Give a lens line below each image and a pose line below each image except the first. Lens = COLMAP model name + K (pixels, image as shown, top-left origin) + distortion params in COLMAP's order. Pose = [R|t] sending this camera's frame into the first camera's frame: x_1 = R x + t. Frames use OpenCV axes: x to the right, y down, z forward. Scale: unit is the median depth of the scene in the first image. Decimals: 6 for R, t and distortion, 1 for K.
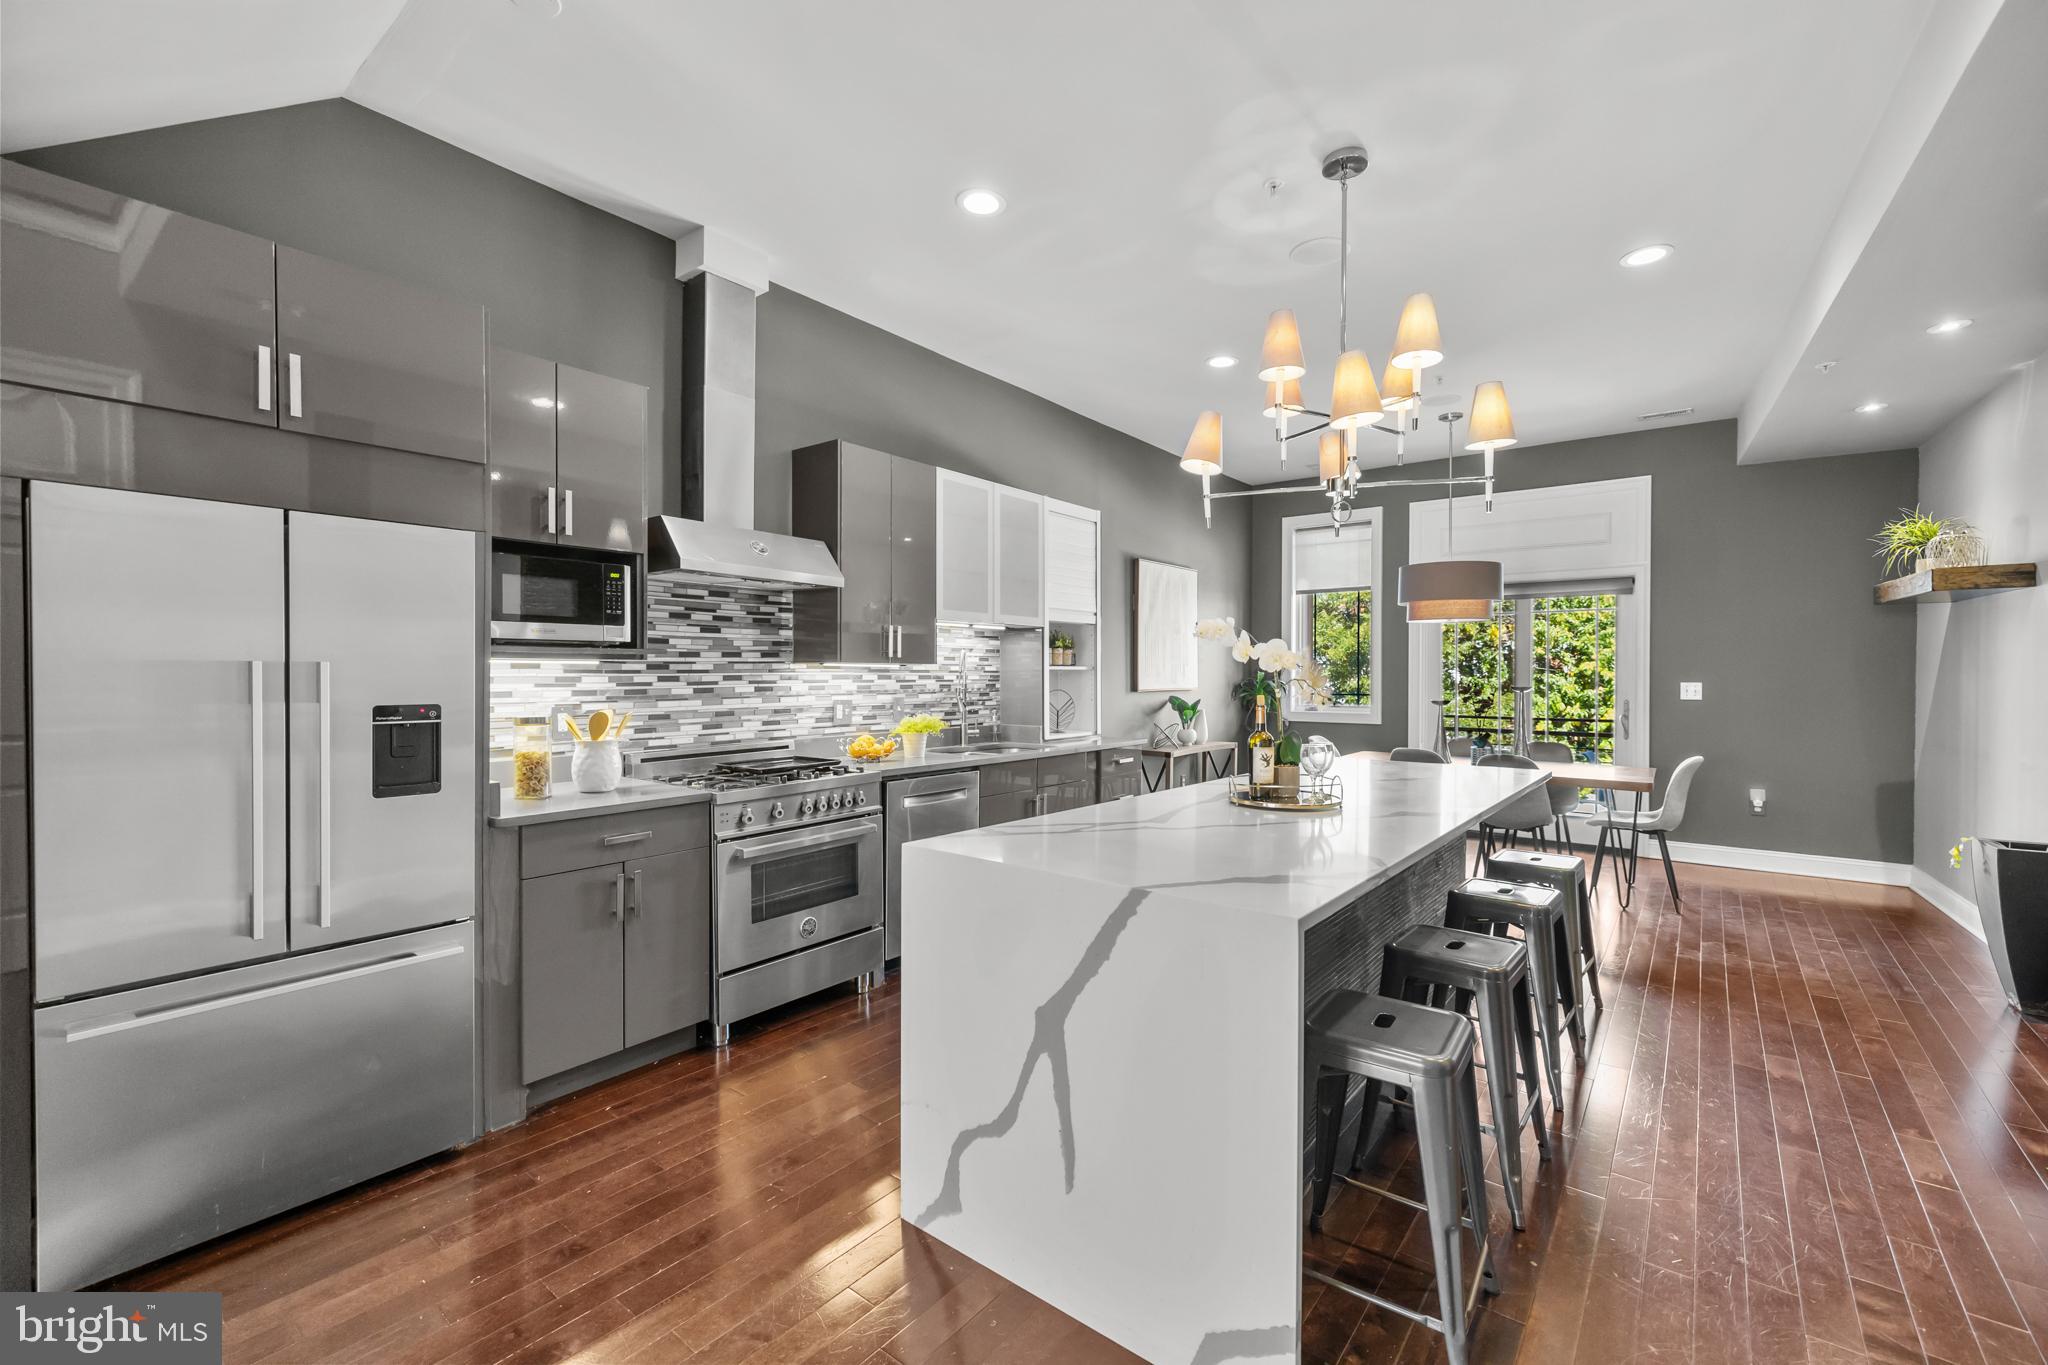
lens RADIAL K [[866.7, 0, 1024.0], [0, 866.7, 682.5], [0, 0, 1]] dist [0.000382, 0.000083]
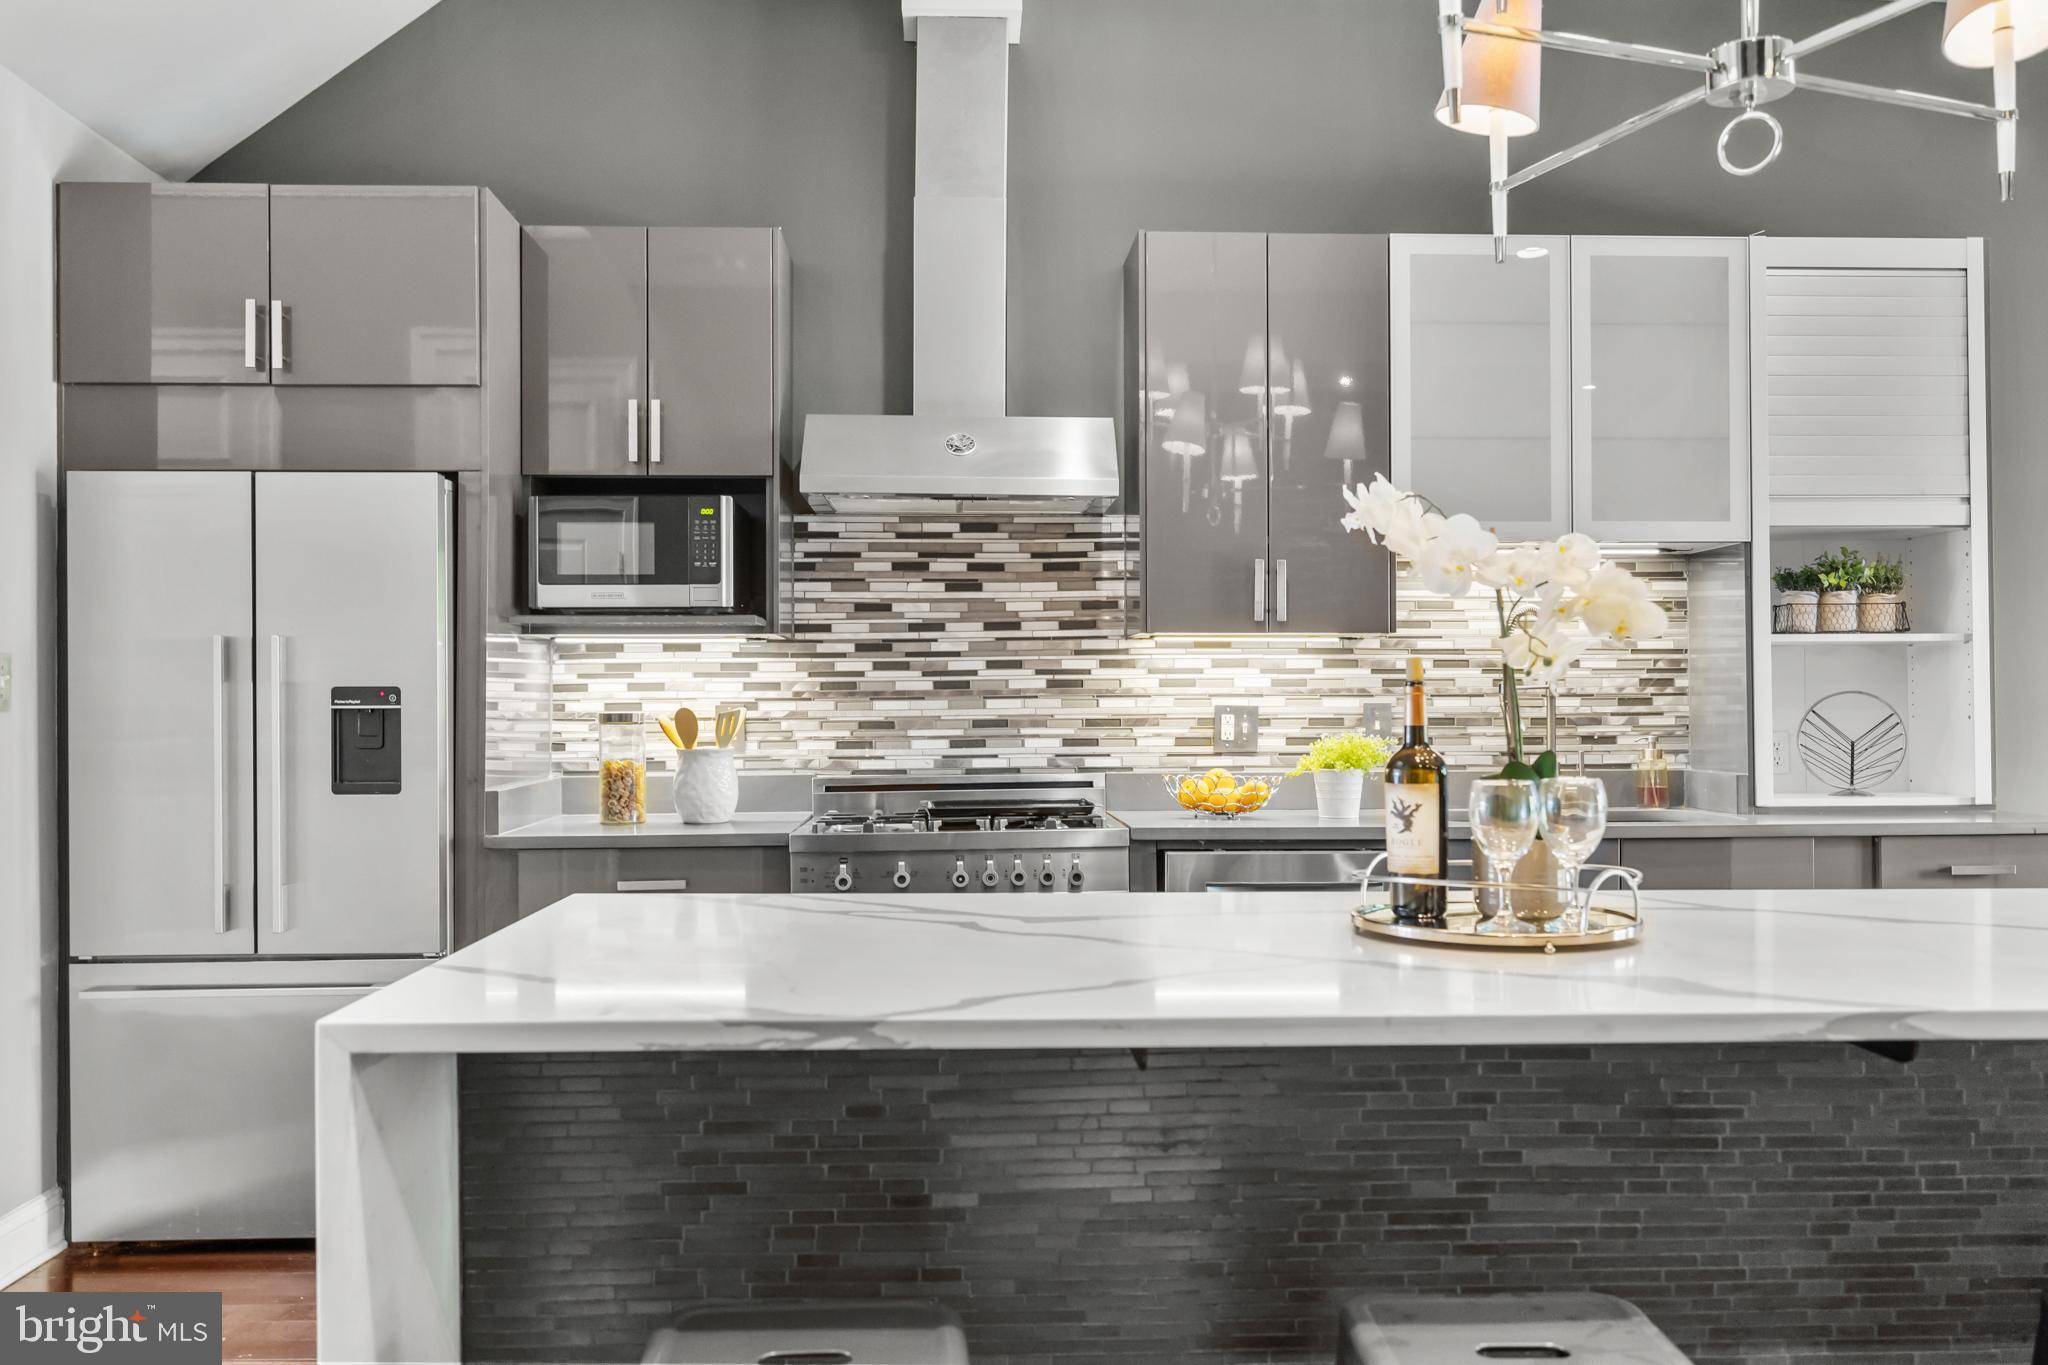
lens RADIAL K [[1649.9, 0, 1018.0], [0, 1649.9, 703.4], [0, 0, 1]] dist [0.000636, 0.005014]
pose [[0.649377, -0.005153, -0.760449, 0.556073], [-0.003385, 0.999948, -0.009666, 0.033647], [0.760459, 0.008851, 0.649325, 0.267469]]
